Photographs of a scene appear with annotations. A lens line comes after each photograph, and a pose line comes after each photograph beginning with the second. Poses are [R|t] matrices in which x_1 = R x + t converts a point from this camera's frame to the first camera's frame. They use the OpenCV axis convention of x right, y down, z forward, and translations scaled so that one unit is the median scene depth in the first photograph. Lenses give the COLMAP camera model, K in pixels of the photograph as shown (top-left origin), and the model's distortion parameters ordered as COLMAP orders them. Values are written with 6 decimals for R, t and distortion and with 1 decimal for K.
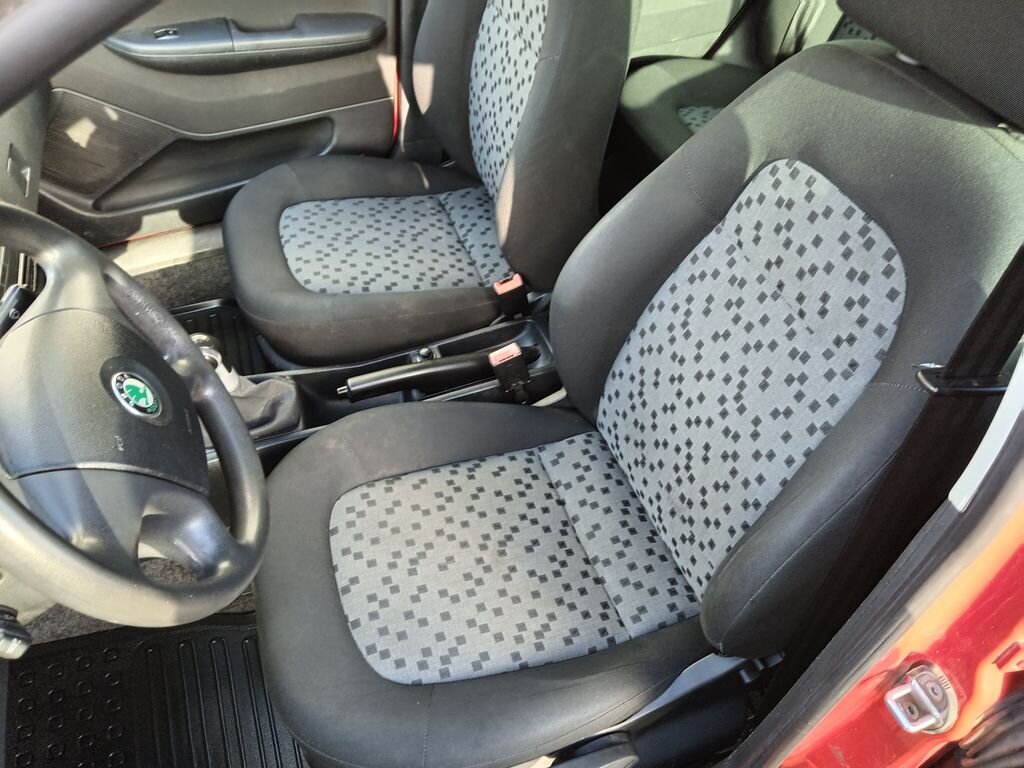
lens RADIAL K [[781.5, 0, 504.1], [0, 781.5, 376.8], [0, 0, 1]] dist [-0.040935, 0.007328]
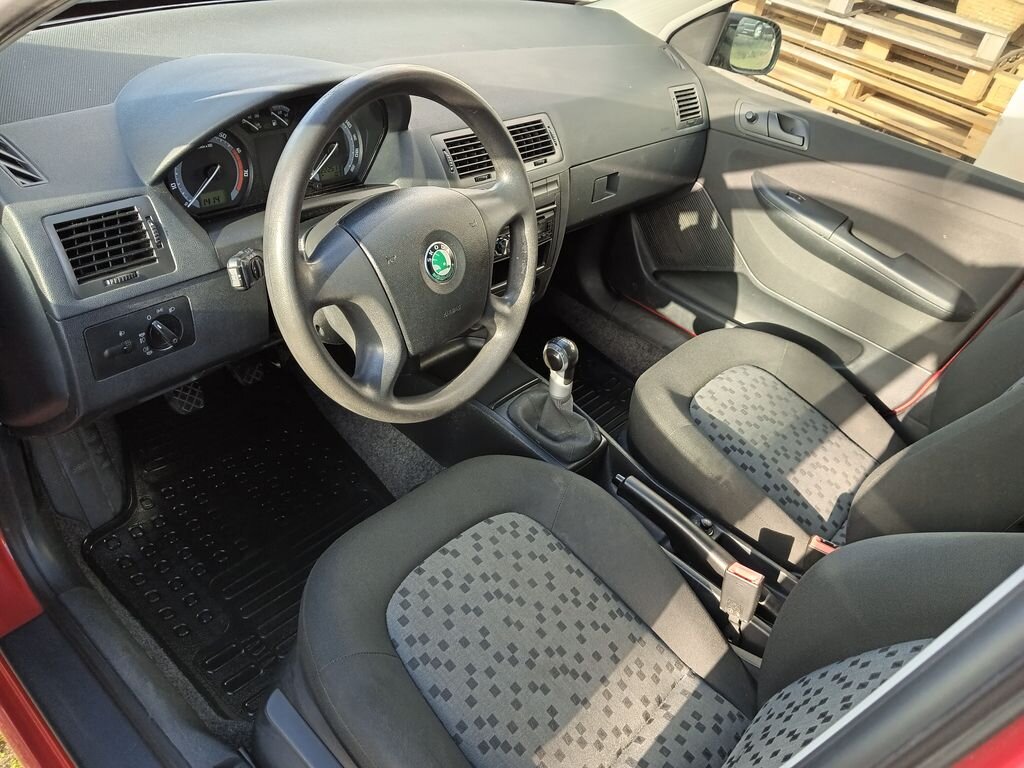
lens RADIAL K [[781.5, 0, 504.1], [0, 781.5, 376.8], [0, 0, 1]] dist [-0.040935, 0.007328]
pose [[0.447814, 0.604919, -0.658434, 0.381129], [-0.772707, 0.632339, 0.055411, -0.007051], [0.449873, 0.483964, 0.750596, 0.088426]]
